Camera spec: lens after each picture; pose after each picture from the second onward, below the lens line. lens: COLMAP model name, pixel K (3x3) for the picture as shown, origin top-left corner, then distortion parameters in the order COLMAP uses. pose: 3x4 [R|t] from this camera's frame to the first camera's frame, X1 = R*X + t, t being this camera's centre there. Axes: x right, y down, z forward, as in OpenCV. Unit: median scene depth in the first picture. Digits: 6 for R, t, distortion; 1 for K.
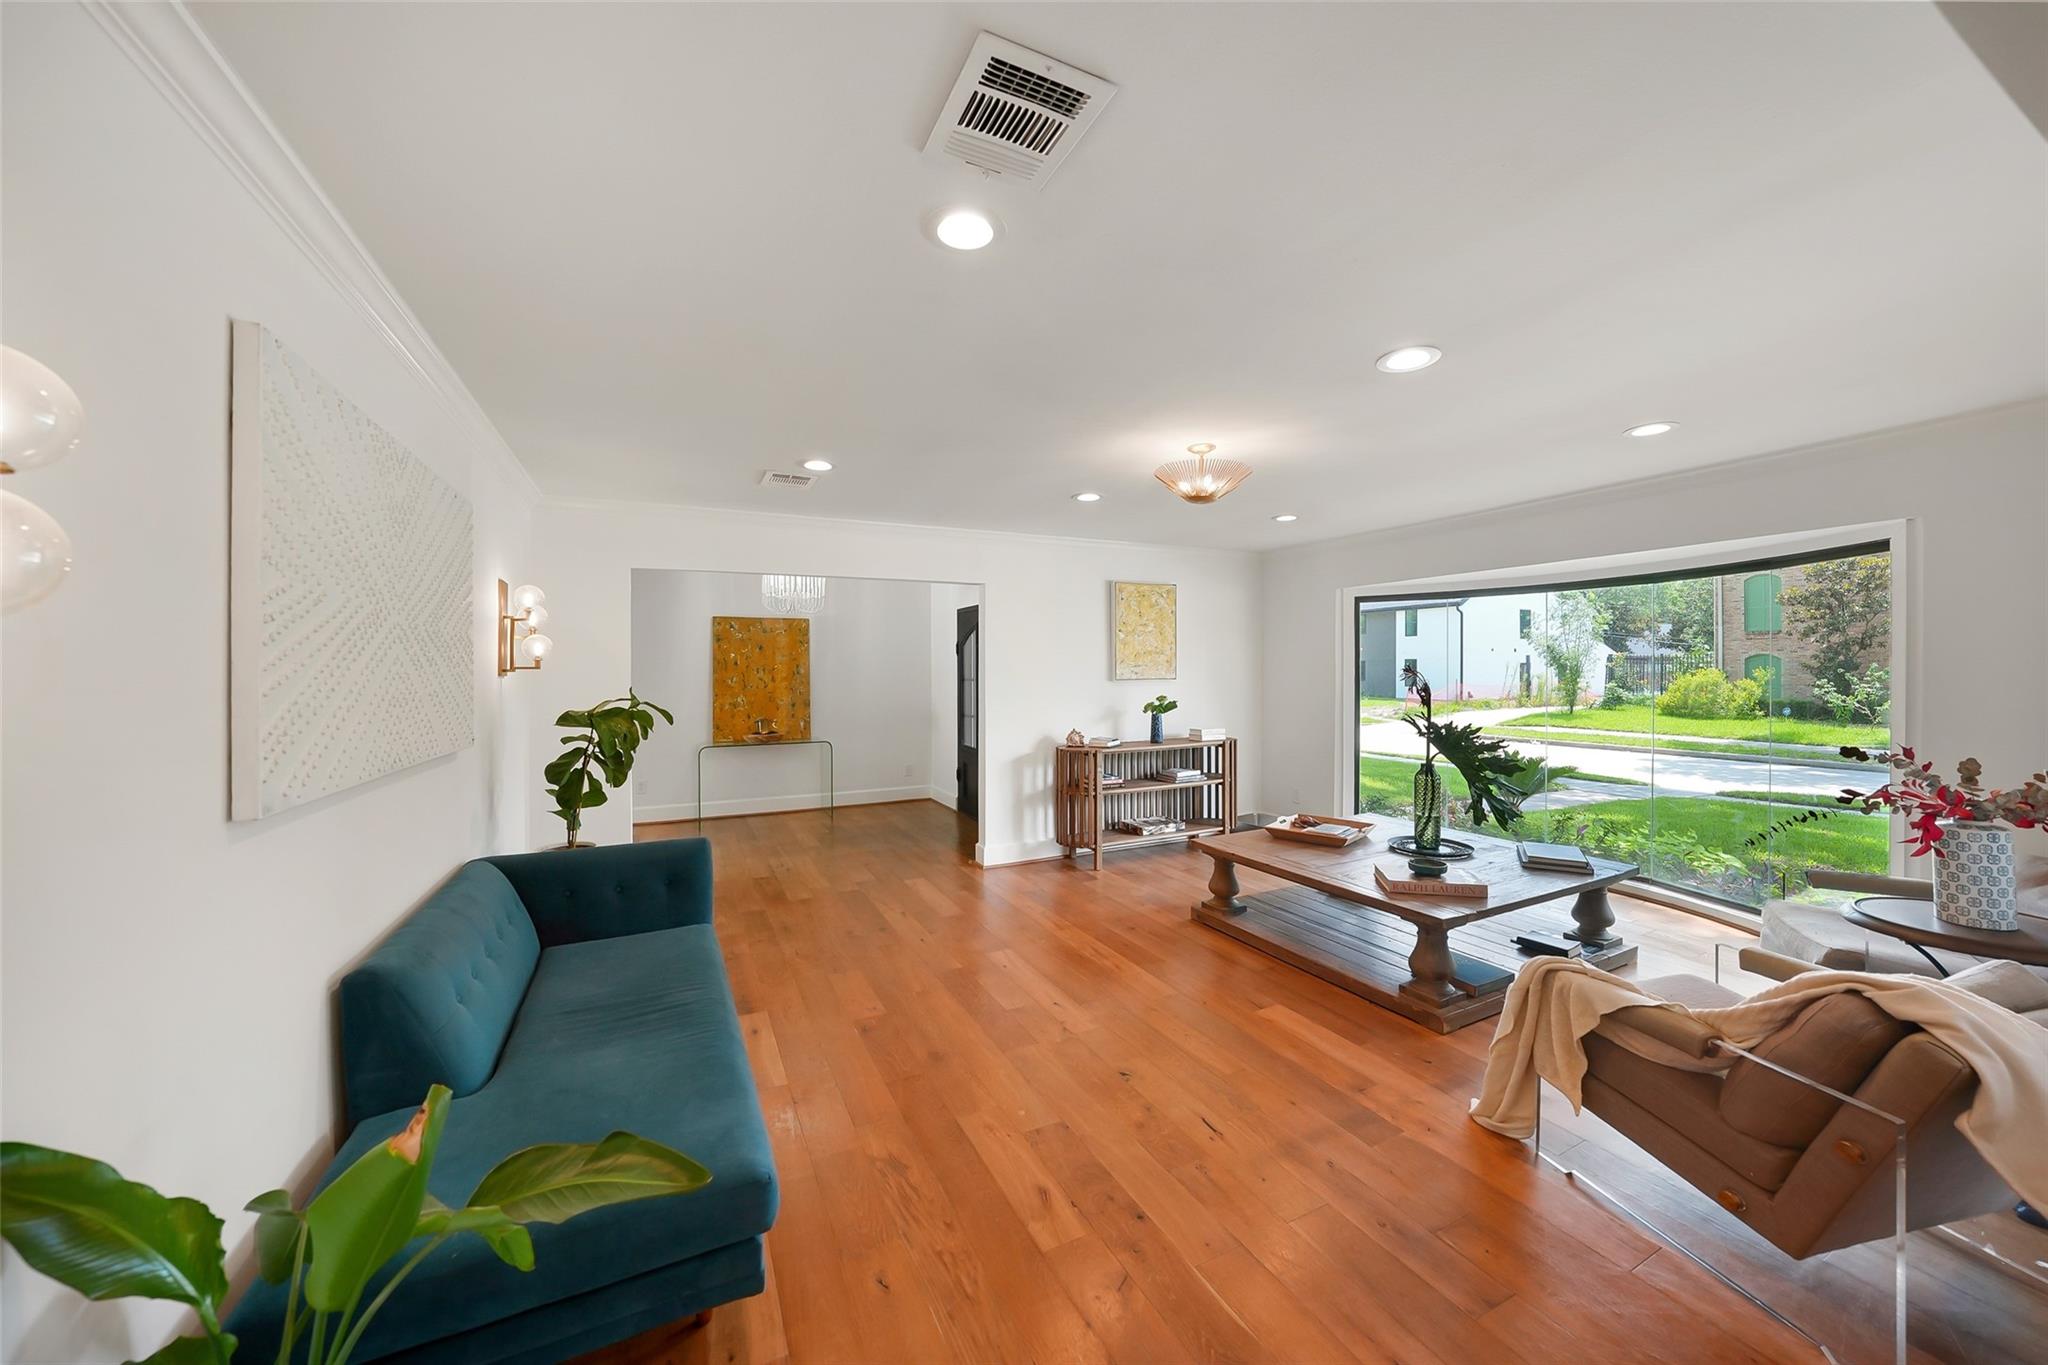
lens RADIAL K [[717.1, 0, 1015.2], [0, 717.1, 675.5], [0, 0, 1]] dist [-0.028609, 0.006167]
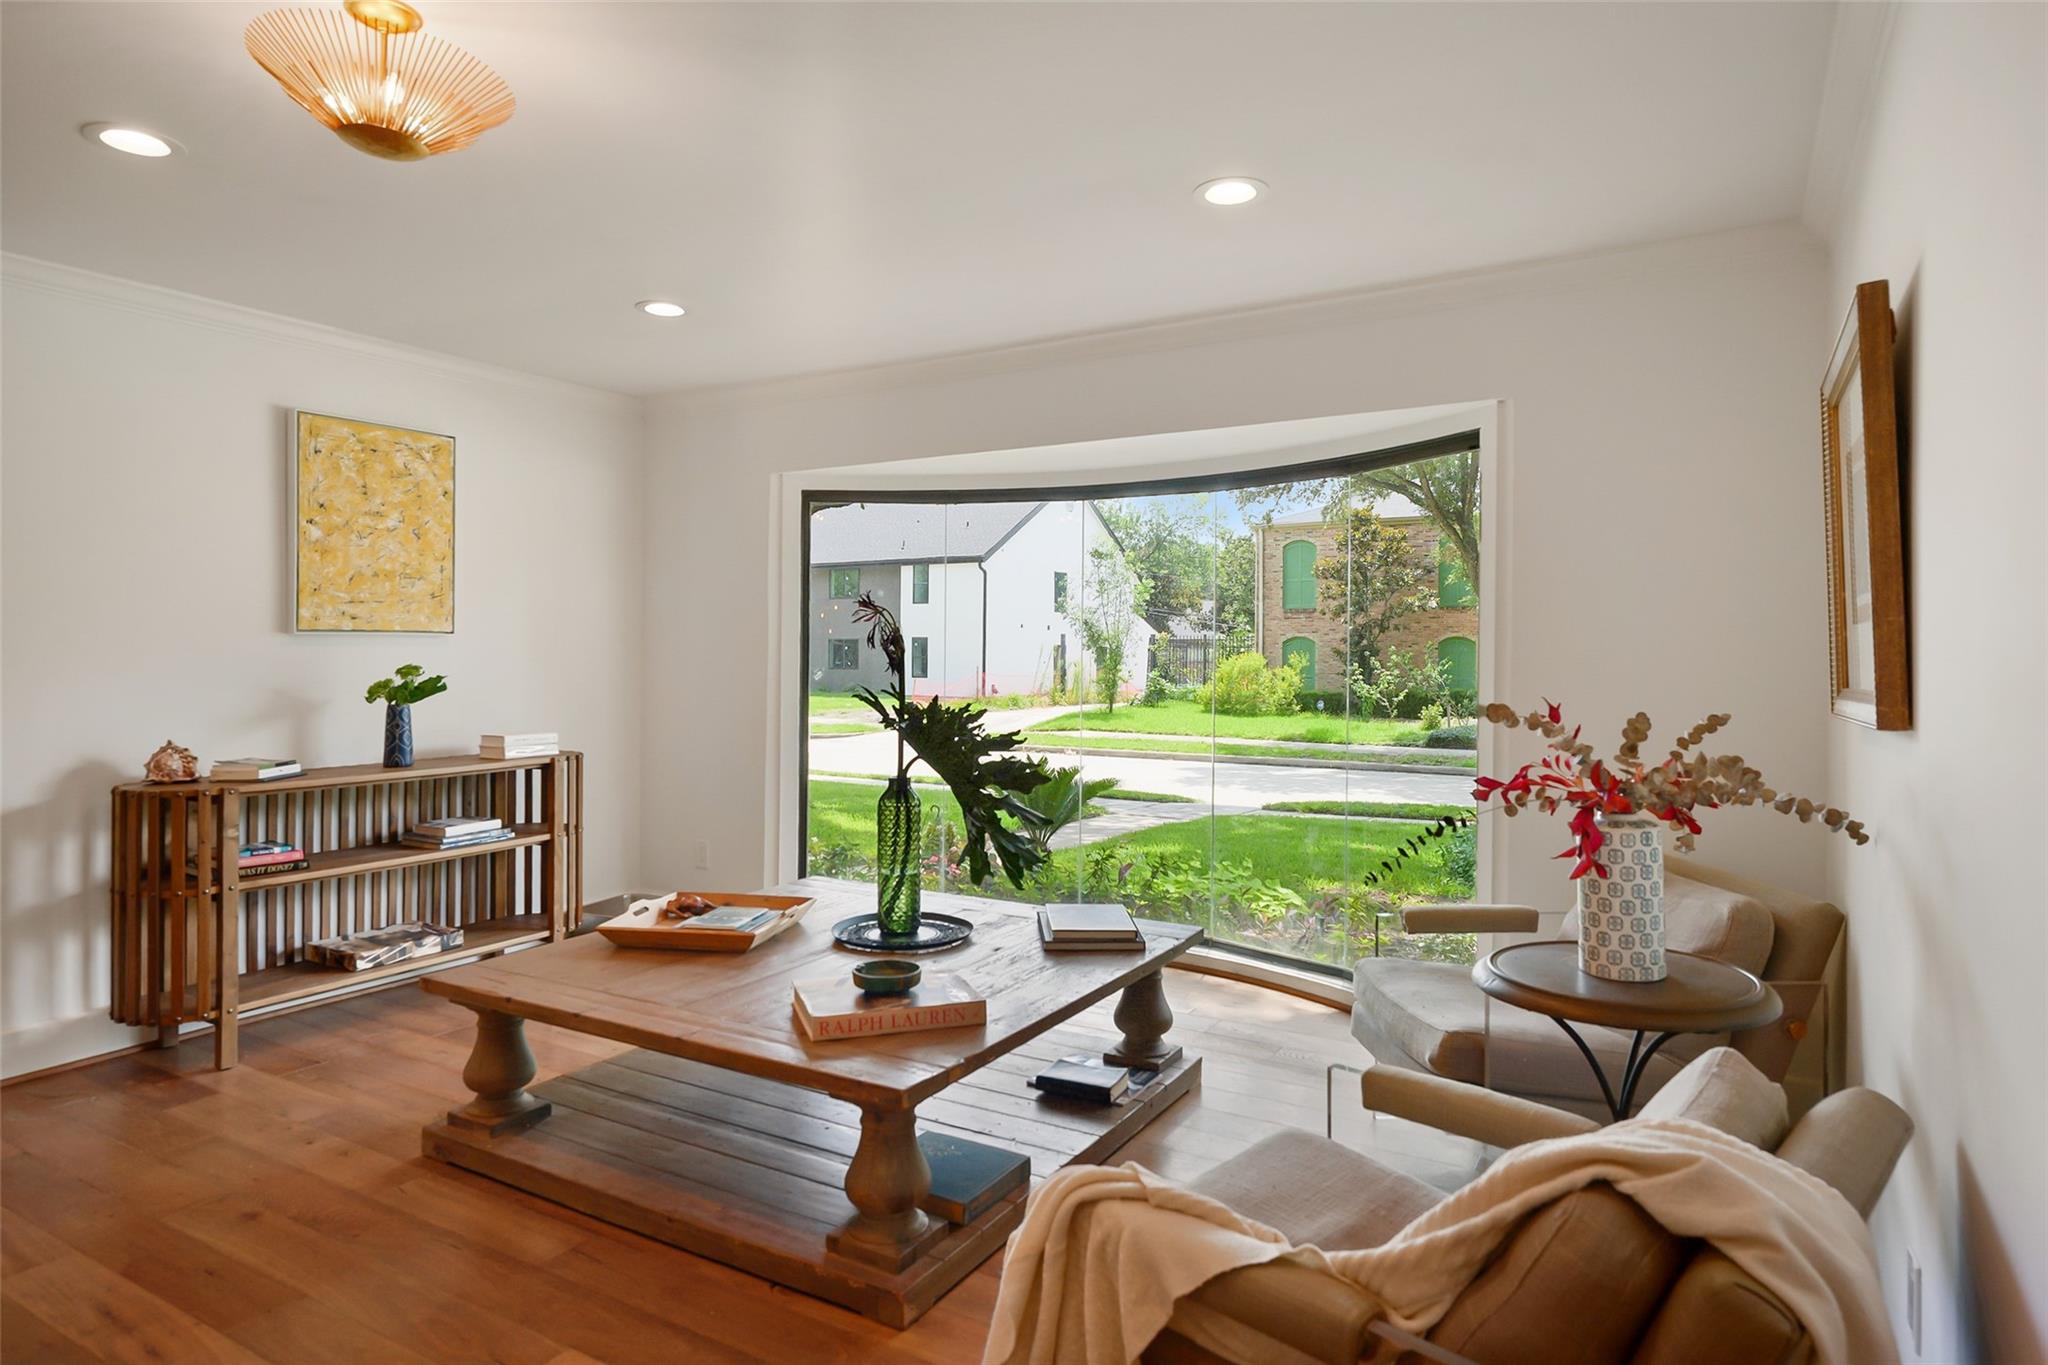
lens RADIAL K [[1171.3, 0, 1024.0], [0, 1171.3, 682.5], [0, 0, 1]] dist [-0.004310, -0.000014]
pose [[0.829091, -0.002736, 0.559107, 0.122643], [-0.006103, 0.999884, 0.013943, 0.029186], [-0.559081, -0.014972, 0.828978, 0.159721]]
